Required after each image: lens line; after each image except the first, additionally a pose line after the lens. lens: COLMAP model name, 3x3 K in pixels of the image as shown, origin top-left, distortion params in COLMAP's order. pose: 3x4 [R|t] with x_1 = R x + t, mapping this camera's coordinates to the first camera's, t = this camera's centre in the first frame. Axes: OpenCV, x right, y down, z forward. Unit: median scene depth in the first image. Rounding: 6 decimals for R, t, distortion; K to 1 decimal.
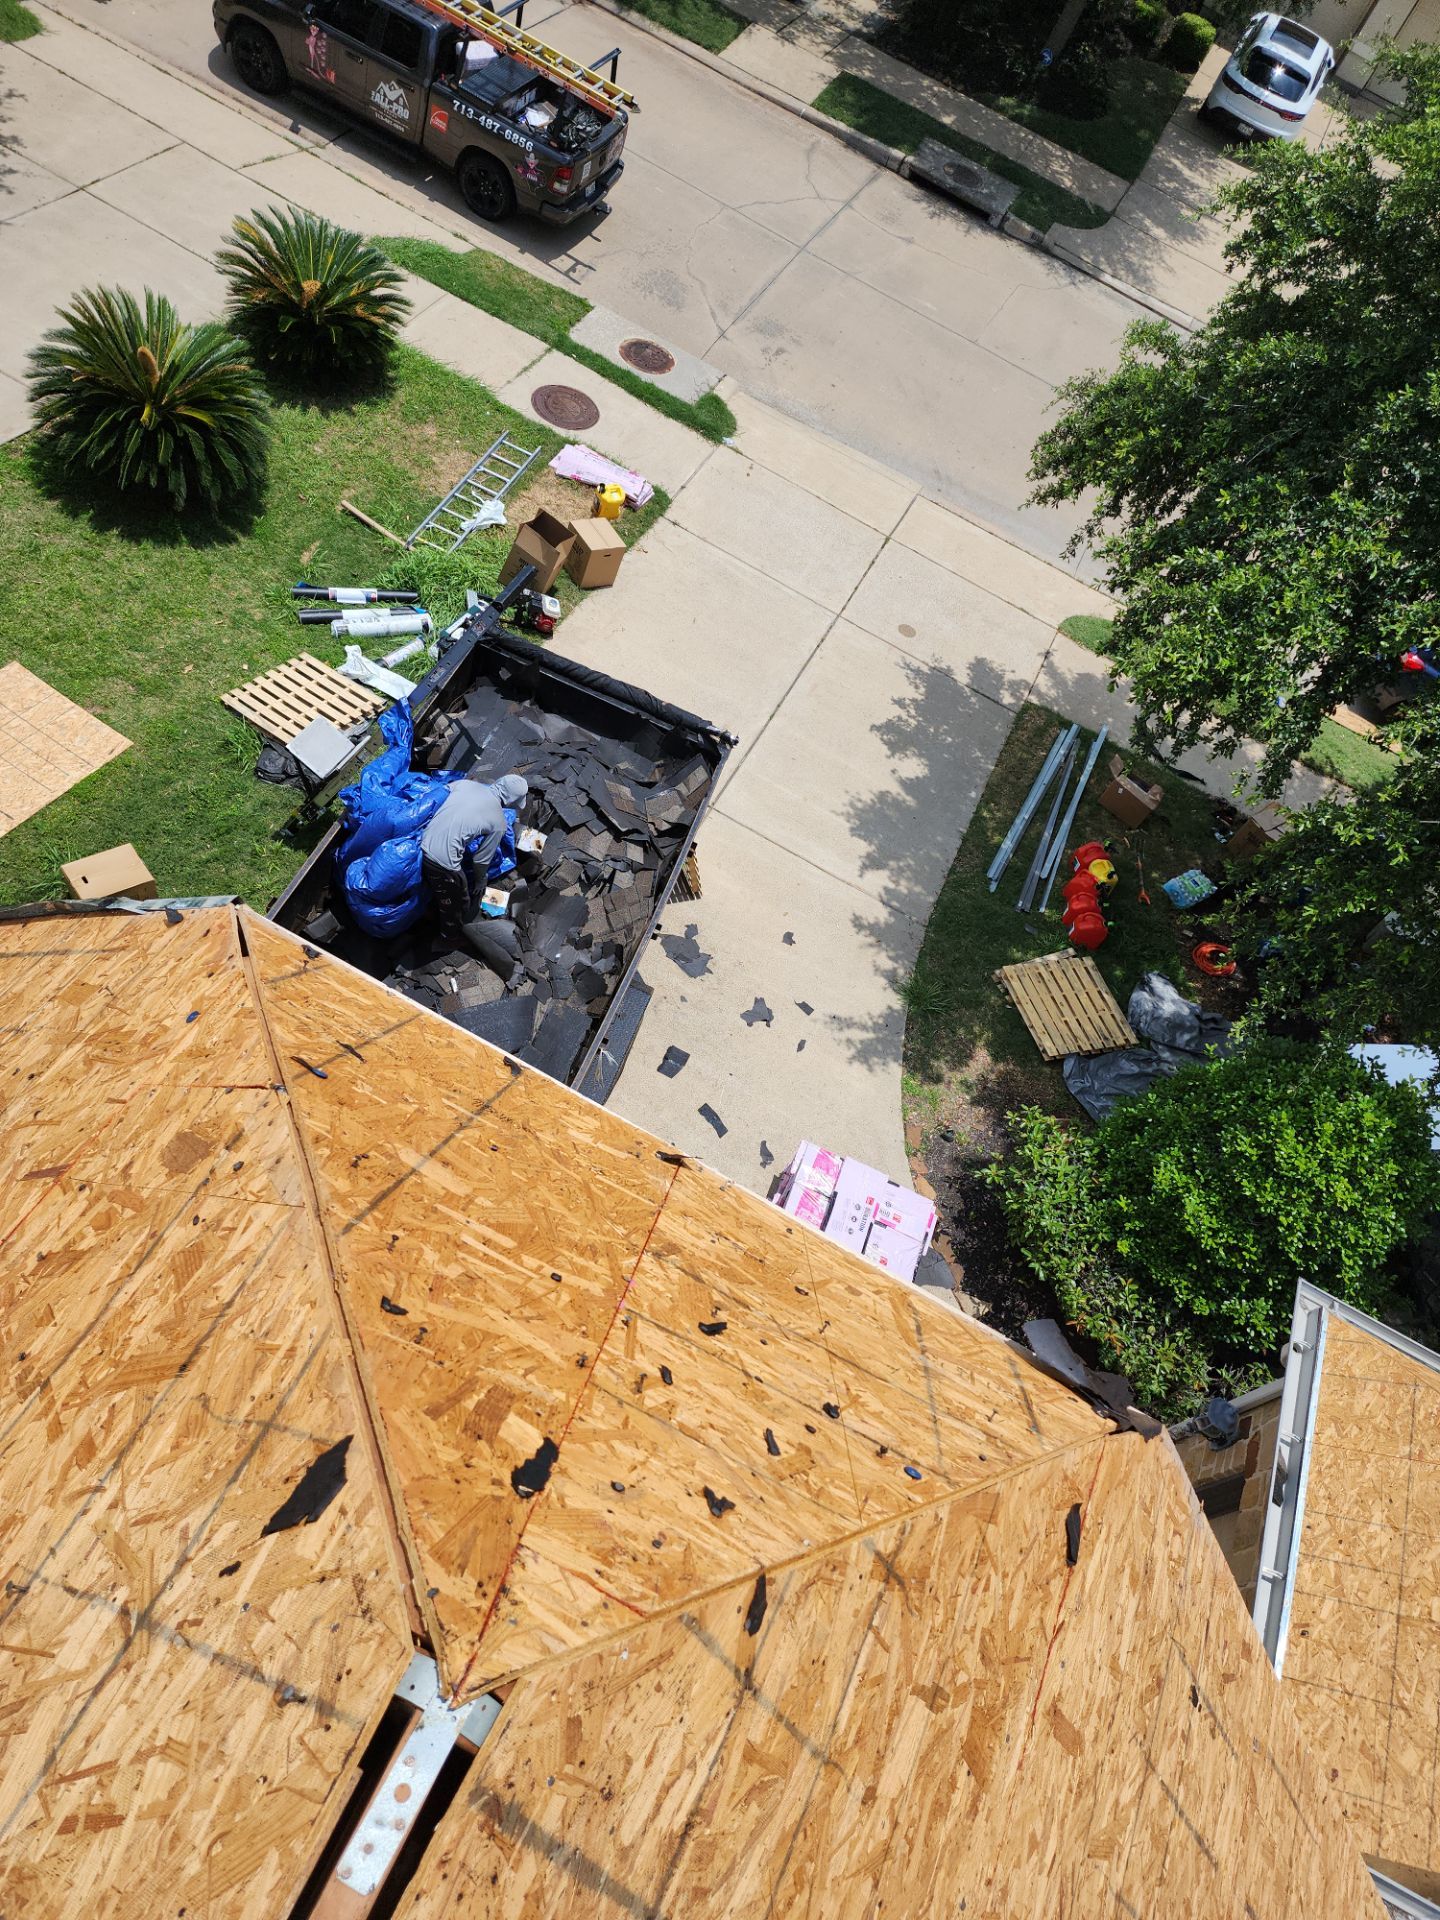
lens RADIAL K [[1306.4, 0, 735.2], [0, 1306.4, 961.0], [0, 0, 1]] dist [0.075386, -0.065204]
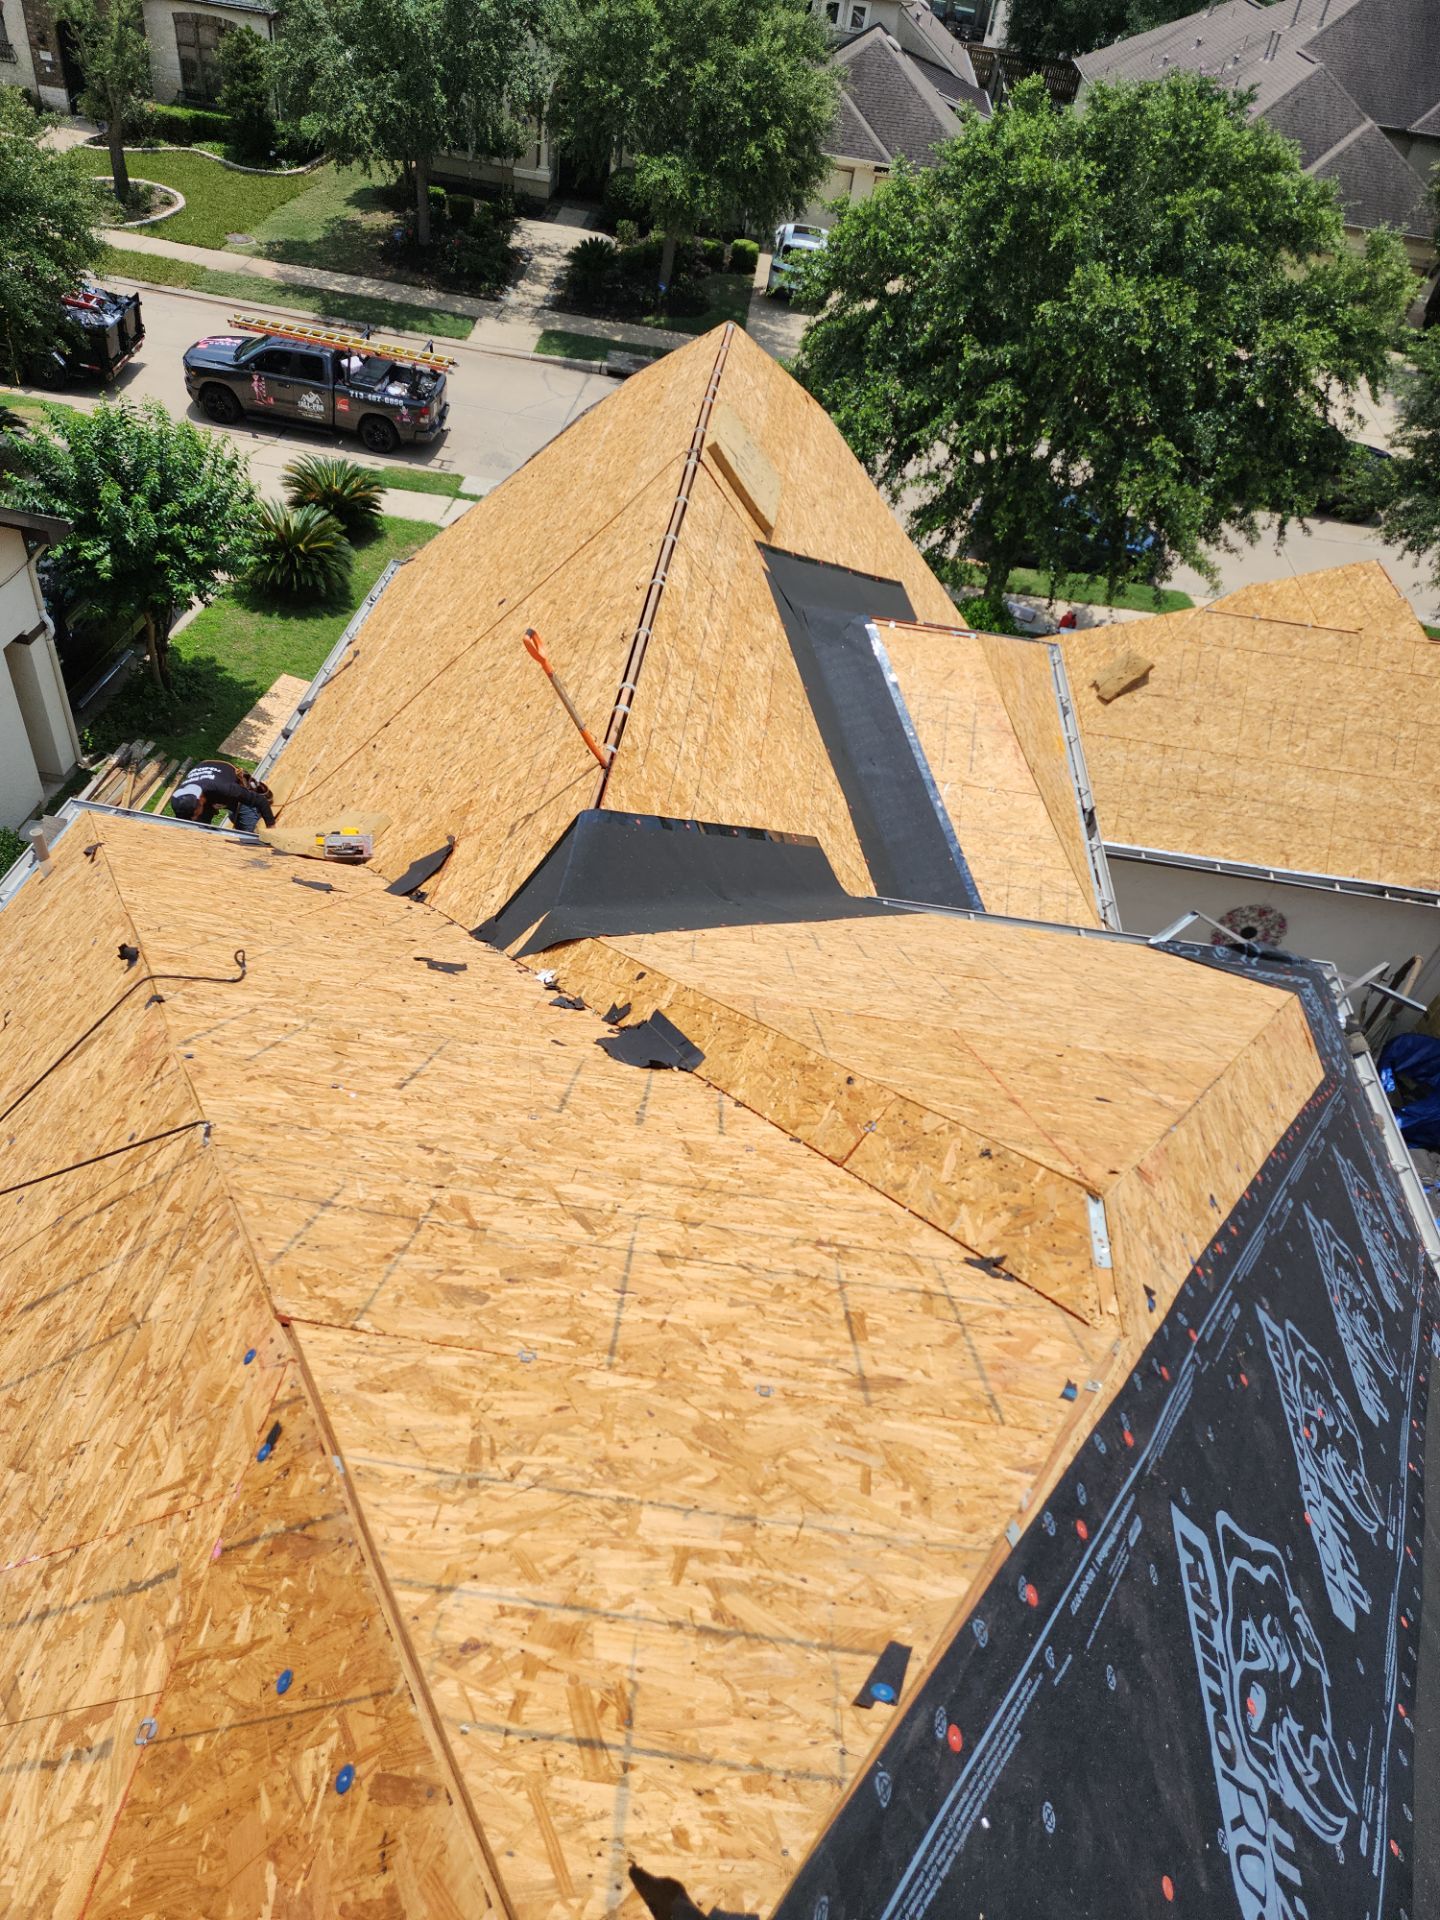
lens RADIAL K [[1291.3, 0, 720.0], [0, 1291.3, 960.0], [0, 0, 1]] dist [0.113461, -0.092062]
pose [[0.936402, -0.331546, 0.115012, -0.194499], [0.346273, 0.926155, -0.149437, 0.418474], [-0.056973, 0.179758, 0.982060, -0.522075]]
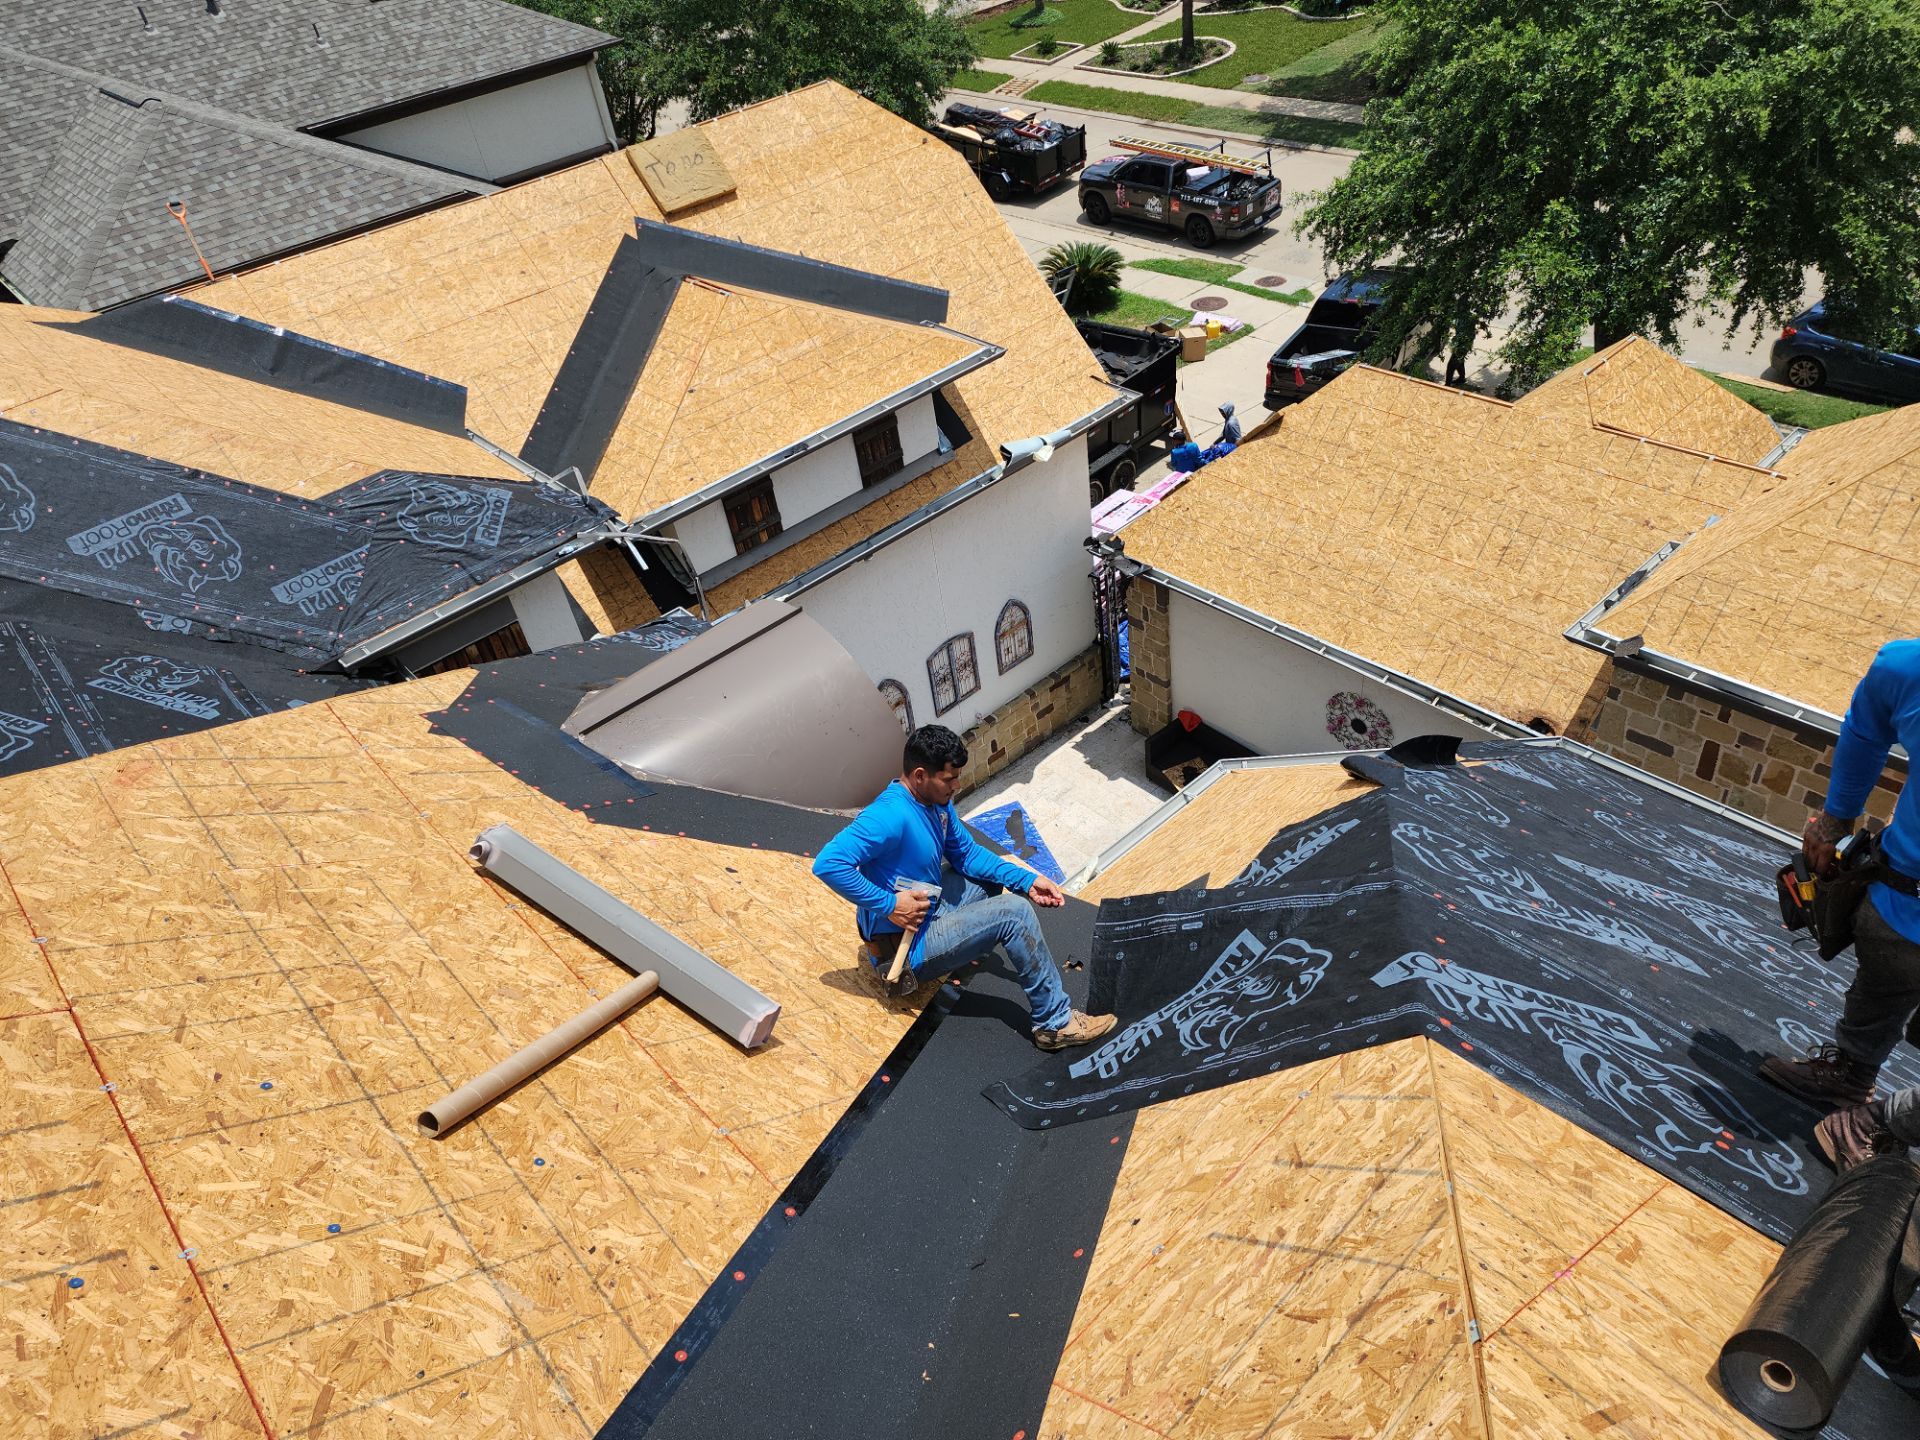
lens RADIAL K [[1306.4, 0, 940.0], [0, 1306.4, 713.3], [0, 0, 1]] dist [0.075386, -0.065204]
pose [[0.831191, -0.061560, -0.552569, 0.494656], [-0.127442, 0.946295, -0.297126, 0.659831], [0.541184, 0.317389, 0.778707, -0.433786]]
